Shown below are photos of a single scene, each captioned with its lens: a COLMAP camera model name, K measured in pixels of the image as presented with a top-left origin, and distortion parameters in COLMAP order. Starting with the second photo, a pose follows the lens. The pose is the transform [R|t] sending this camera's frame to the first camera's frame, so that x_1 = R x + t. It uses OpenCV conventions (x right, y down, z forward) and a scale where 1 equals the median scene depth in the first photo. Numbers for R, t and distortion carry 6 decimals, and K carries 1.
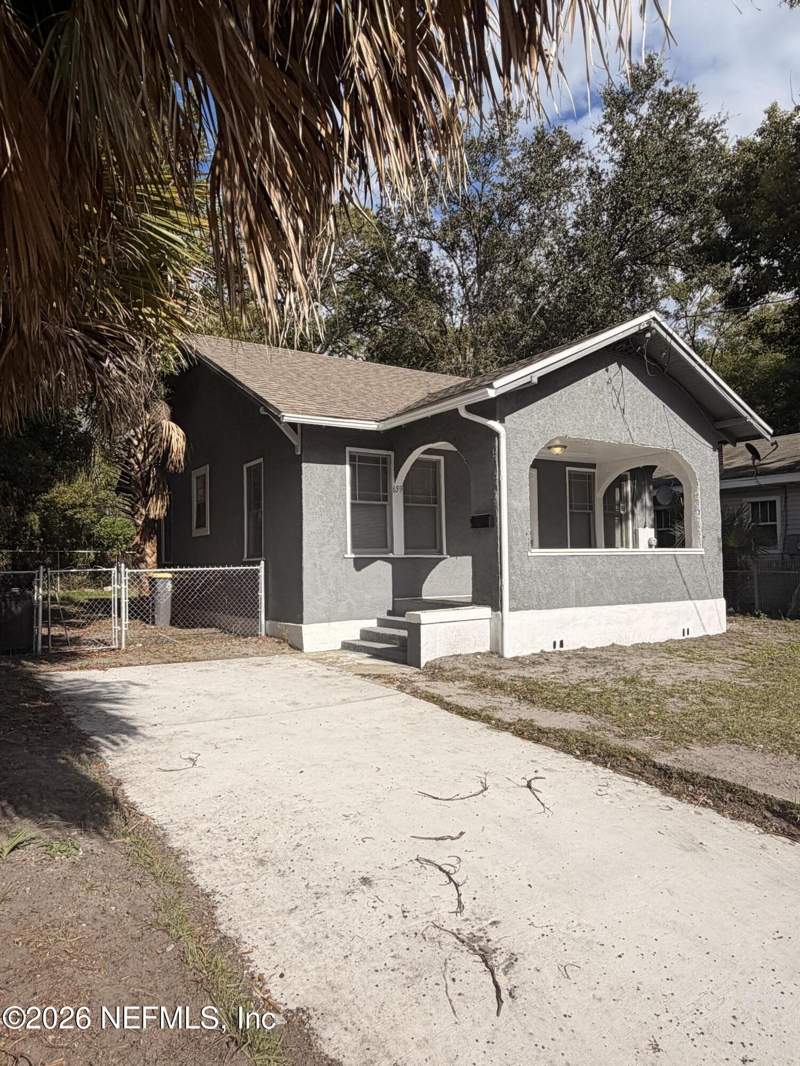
lens RADIAL K [[715.2, 0, 400.0], [0, 715.2, 533.0], [0, 0, 1]] dist [-0.049579, 0.000378]
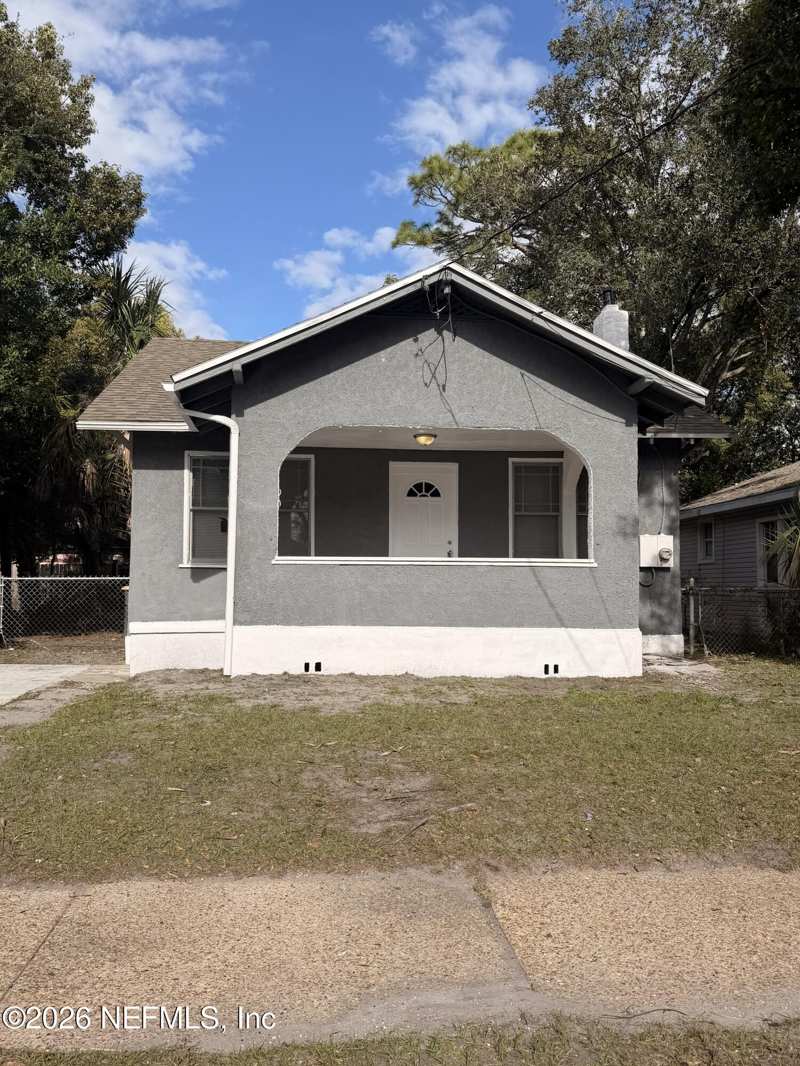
lens RADIAL K [[866.2, 0, 400.0], [0, 866.2, 533.0], [0, 0, 1]] dist [0.001213, -0.002214]
pose [[0.884722, -0.011630, -0.465973, 0.719295], [0.003128, 0.999814, -0.019016, 0.012454], [0.466108, 0.015366, 0.884594, 0.105941]]
